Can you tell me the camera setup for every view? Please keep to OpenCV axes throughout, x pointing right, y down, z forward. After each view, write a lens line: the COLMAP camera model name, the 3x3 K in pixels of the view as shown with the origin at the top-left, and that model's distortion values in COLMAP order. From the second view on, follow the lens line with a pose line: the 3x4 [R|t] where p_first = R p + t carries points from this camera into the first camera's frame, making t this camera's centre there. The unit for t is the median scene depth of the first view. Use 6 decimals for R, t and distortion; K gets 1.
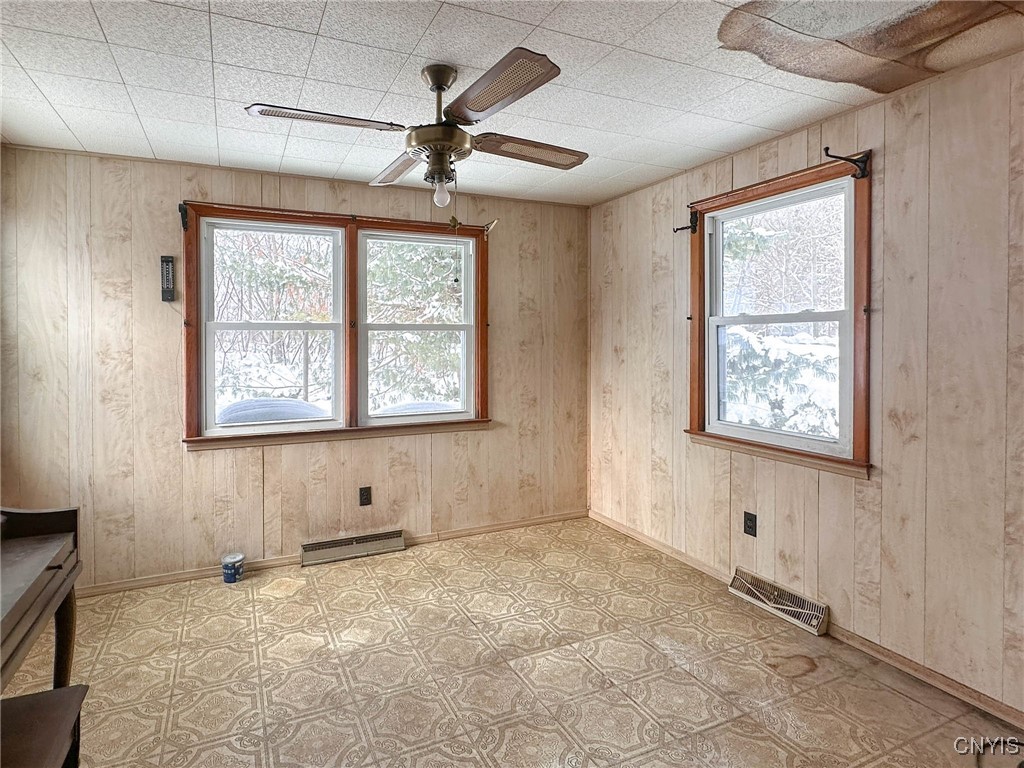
lens RADIAL K [[524.7, 0, 507.9], [0, 524.7, 346.1], [0, 0, 1]] dist [-0.001123, -0.000104]
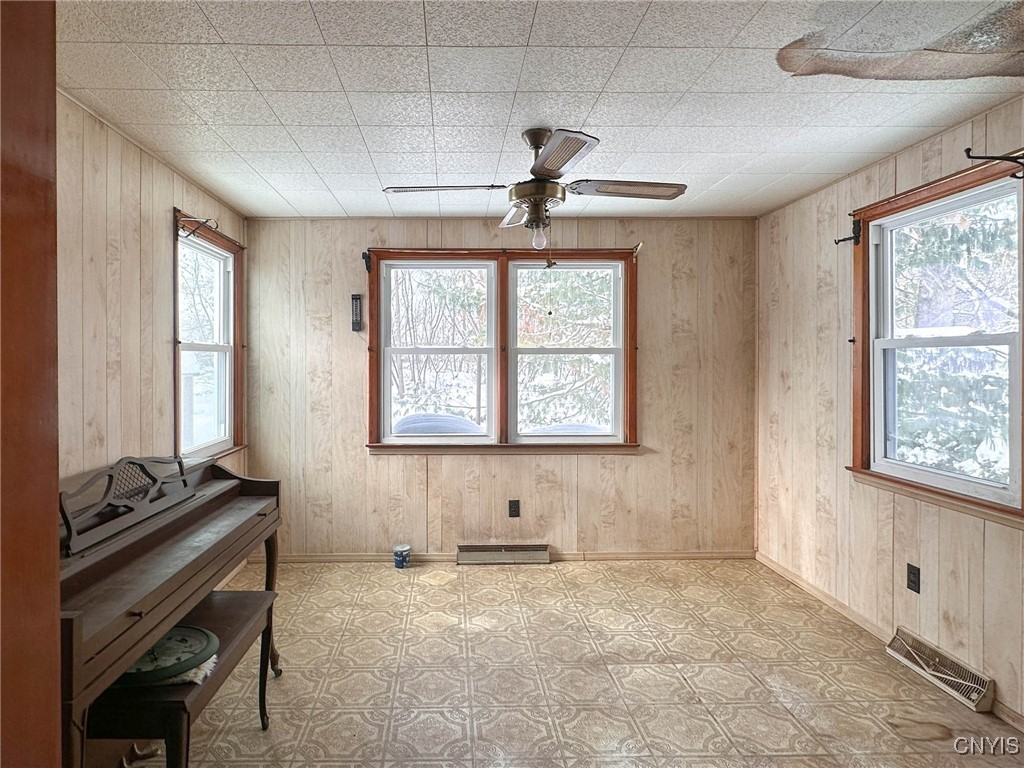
lens RADIAL K [[587.0, 0, 512.8], [0, 587.0, 366.3], [0, 0, 1]] dist [-0.001326, -0.000297]
pose [[0.931041, 0.007313, -0.364840, 0.186457], [-0.008125, 0.999967, -0.000690, -0.005018], [0.364823, 0.003607, 0.931070, -0.138975]]
